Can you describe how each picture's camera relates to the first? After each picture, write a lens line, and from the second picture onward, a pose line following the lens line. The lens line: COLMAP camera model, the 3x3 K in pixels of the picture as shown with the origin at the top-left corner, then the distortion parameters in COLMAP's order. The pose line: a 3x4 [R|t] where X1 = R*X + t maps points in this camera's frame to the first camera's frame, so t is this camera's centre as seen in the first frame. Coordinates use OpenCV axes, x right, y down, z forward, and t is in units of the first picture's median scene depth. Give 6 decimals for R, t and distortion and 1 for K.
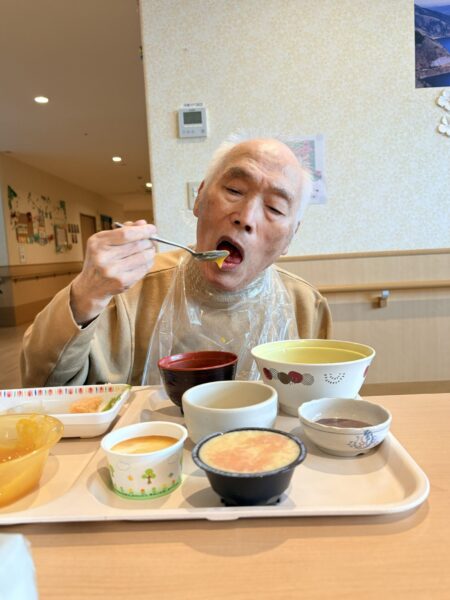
lens RADIAL K [[476.4, 0, 224.5], [0, 476.4, 300.5], [0, 0, 1]] dist [0.006599, -0.025110]
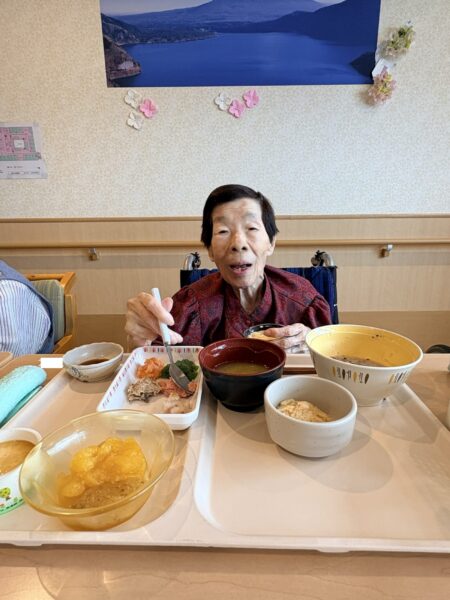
lens RADIAL K [[349.3, 0, 225.6], [0, 349.3, 299.0], [0, 0, 1]] dist [0.003598, -0.001509]
pose [[0.998913, 0.035506, 0.030190, 0.708972], [-0.039576, 0.988330, 0.147097, -0.038514], [-0.024615, -0.148132, 0.988661, -0.012494]]
